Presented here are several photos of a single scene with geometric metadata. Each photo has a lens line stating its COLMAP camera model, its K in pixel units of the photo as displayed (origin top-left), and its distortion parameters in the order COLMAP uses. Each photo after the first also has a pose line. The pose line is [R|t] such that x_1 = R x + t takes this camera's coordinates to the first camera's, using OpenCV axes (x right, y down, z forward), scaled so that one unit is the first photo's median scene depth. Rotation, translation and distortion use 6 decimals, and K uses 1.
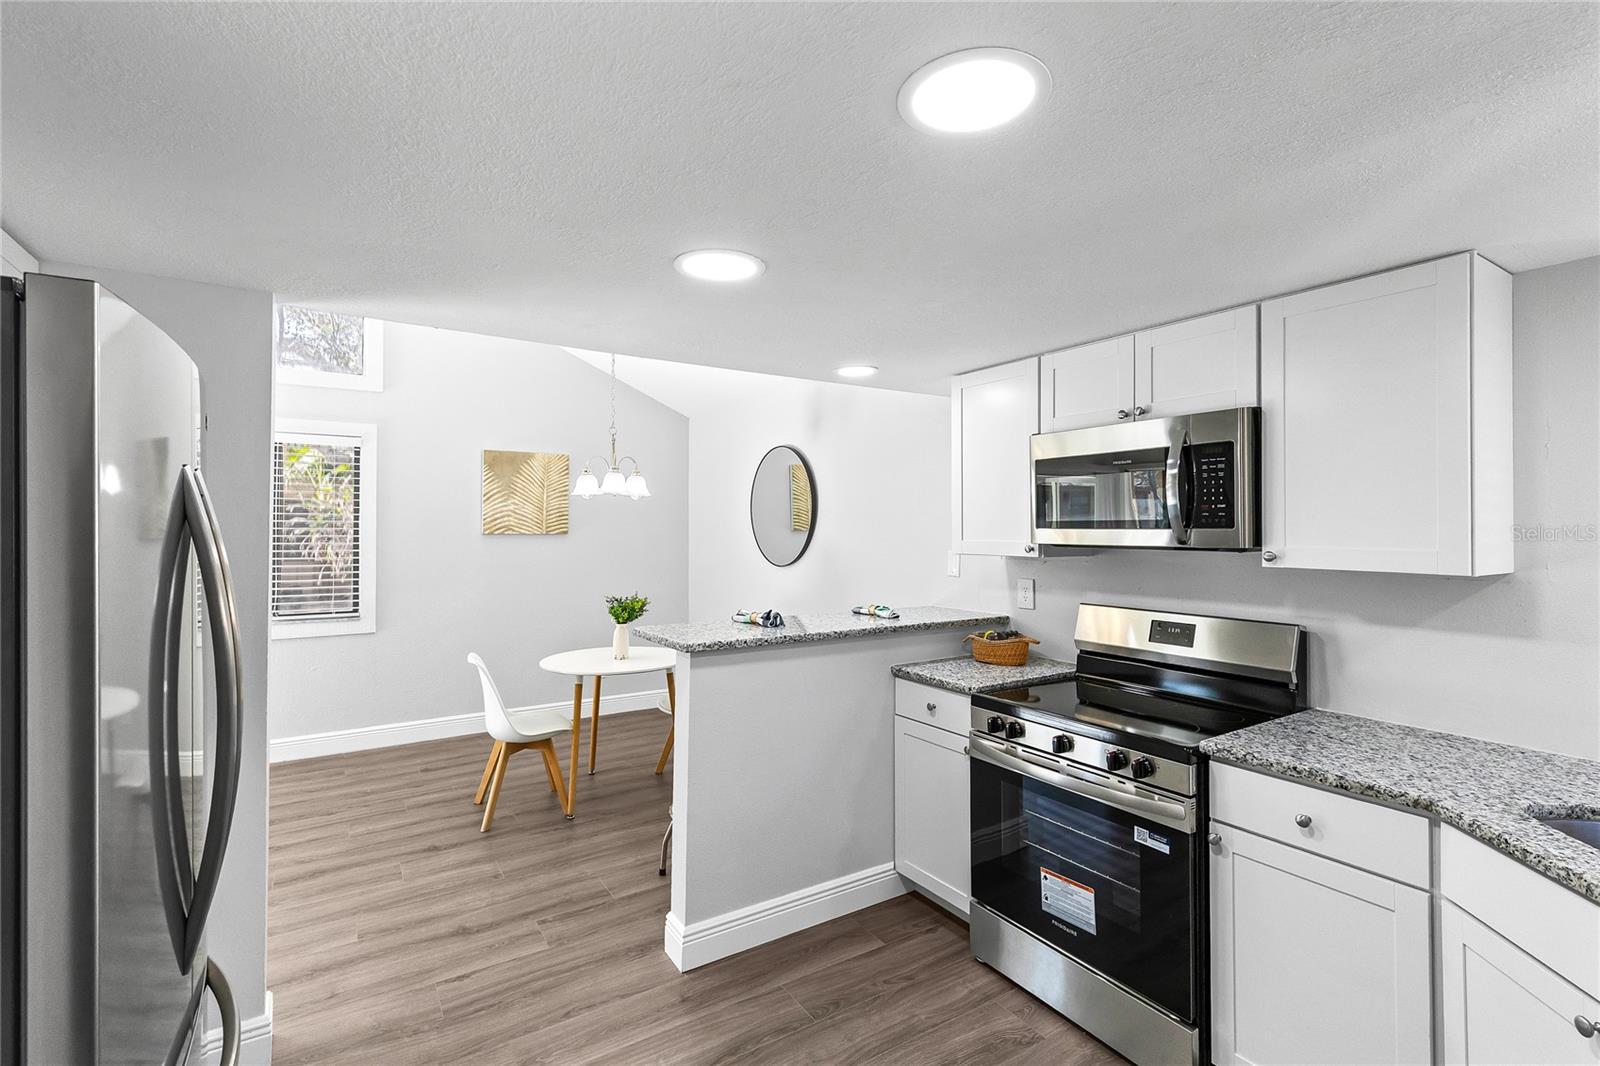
lens RADIAL K [[721.7, 0, 794.7], [0, 721.7, 521.3], [0, 0, 1]] dist [0.000348, -0.000027]
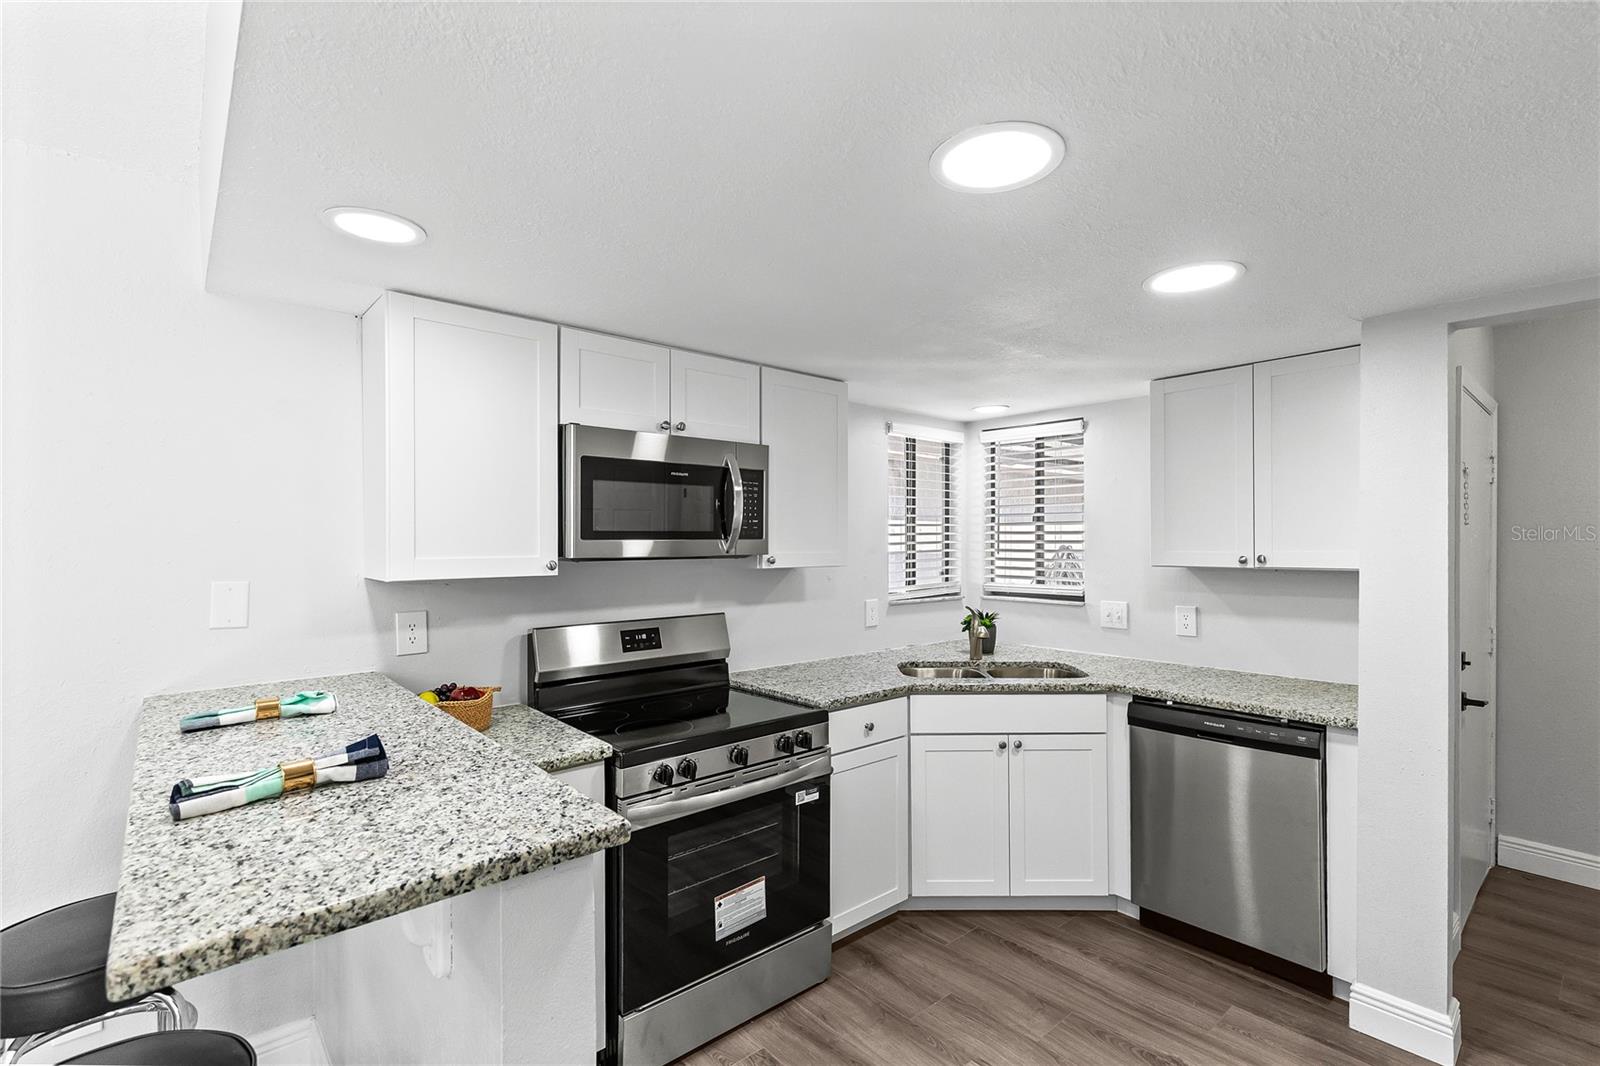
lens RADIAL K [[721.7, 0, 813.3], [0, 721.7, 540.3], [0, 0, 1]] dist [0.000348, -0.000027]
pose [[-0.153473, -0.001428, 0.988152, -0.522895], [-0.007884, 0.999969, 0.000220, 0.008389], [-0.988121, -0.007757, -0.153480, 0.874341]]
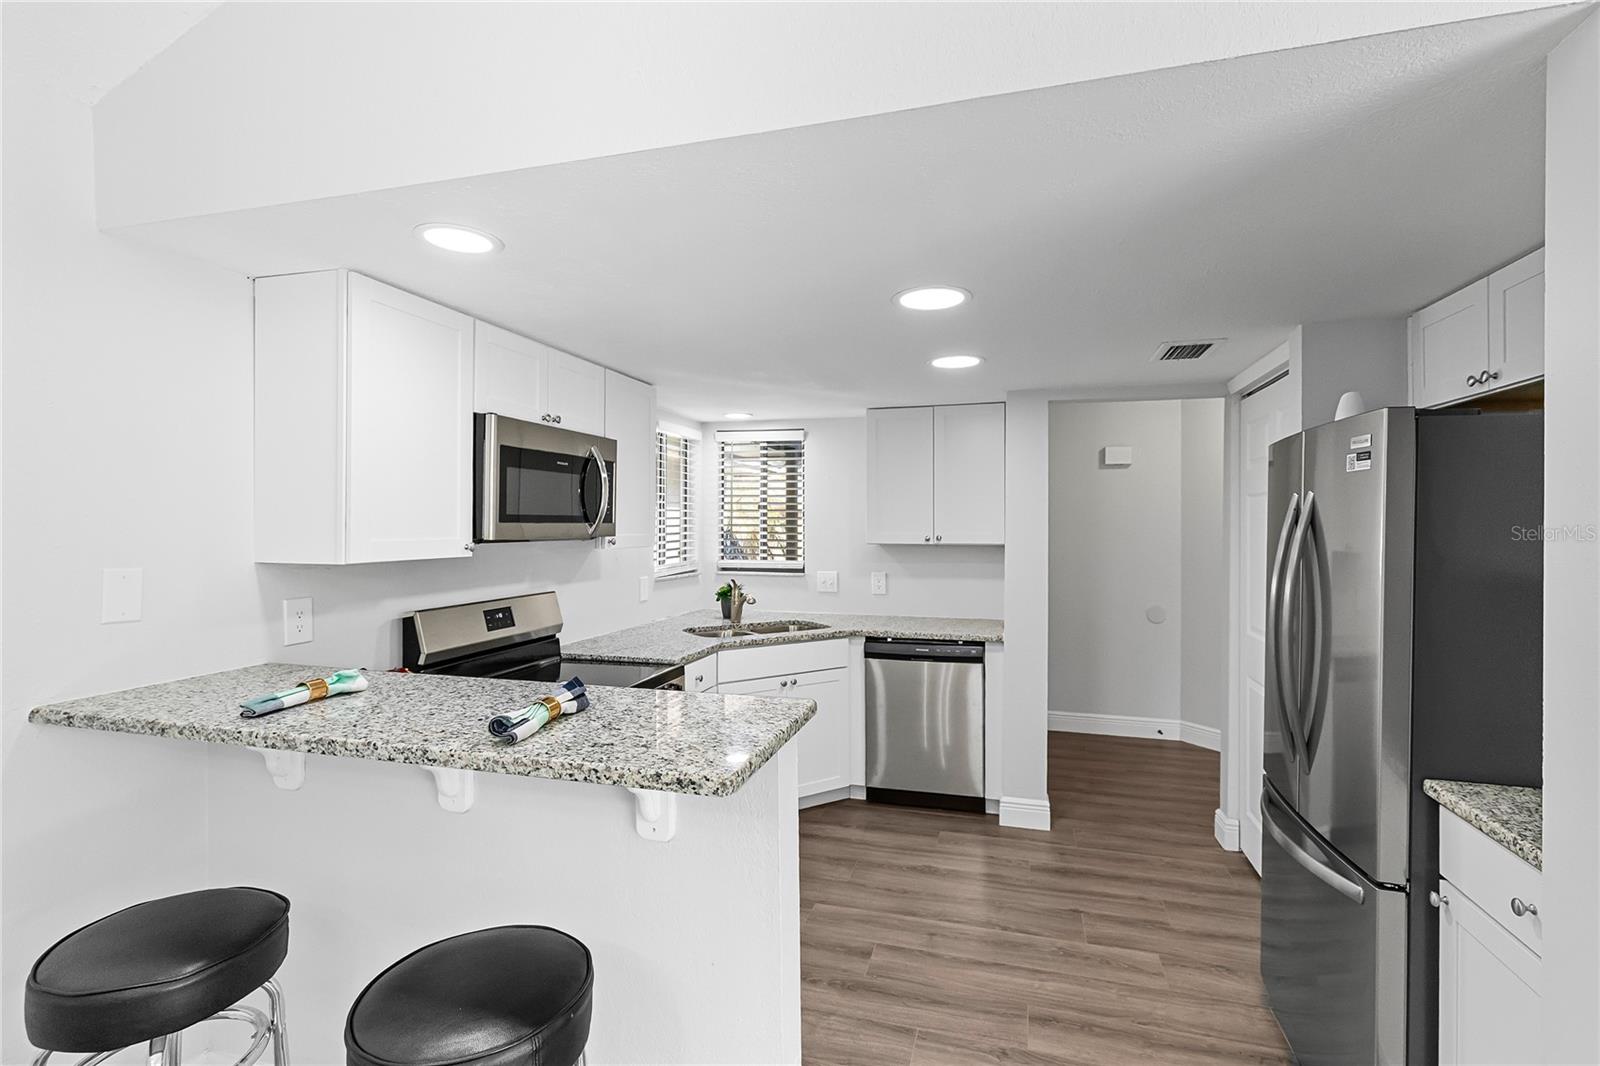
lens RADIAL K [[721.7, 0, 818.7], [0, 721.7, 519.9], [0, 0, 1]] dist [0.000348, -0.000027]
pose [[-0.663448, 0.001444, 0.748221, -0.585456], [-0.011283, 0.999865, -0.011935, 0.013310], [-0.748137, -0.016361, -0.663343, 1.302873]]
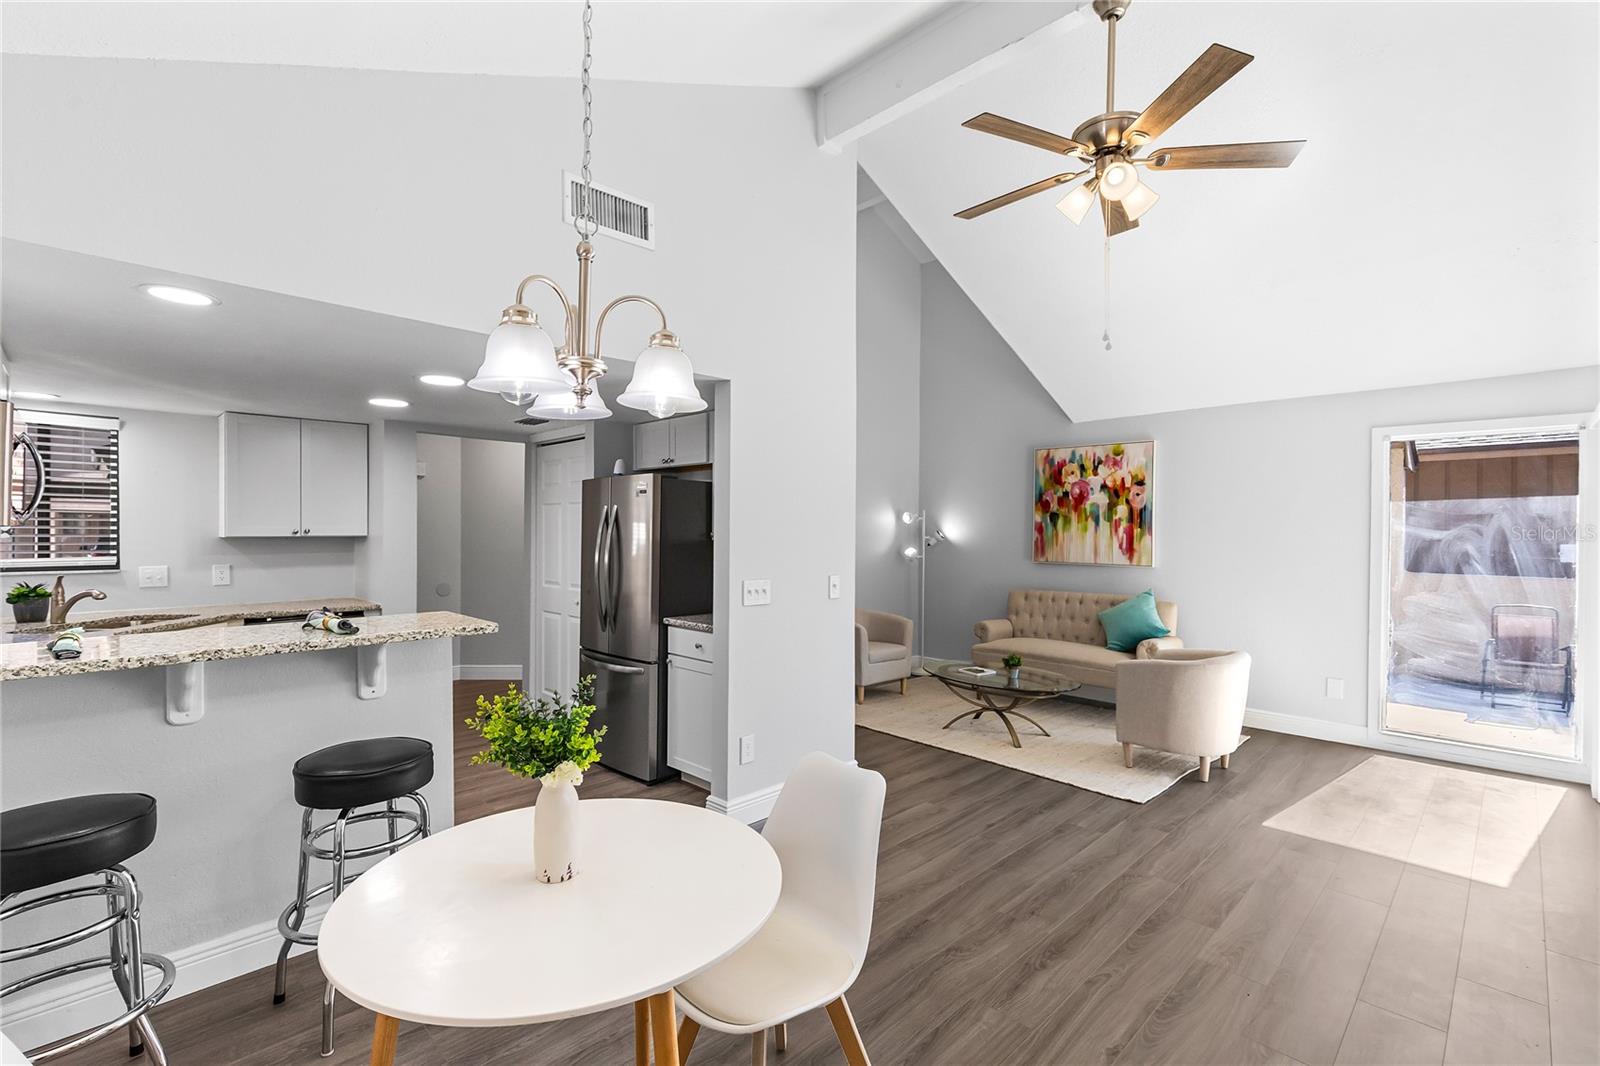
lens RADIAL K [[721.7, 0, 787.6], [0, 721.7, 536.1], [0, 0, 1]] dist [0.000348, -0.000027]
pose [[-0.978280, -0.006580, -0.207184, -0.405497], [-0.005643, 0.999971, -0.005116, 0.046299], [0.207212, -0.003836, -0.978289, 2.123044]]
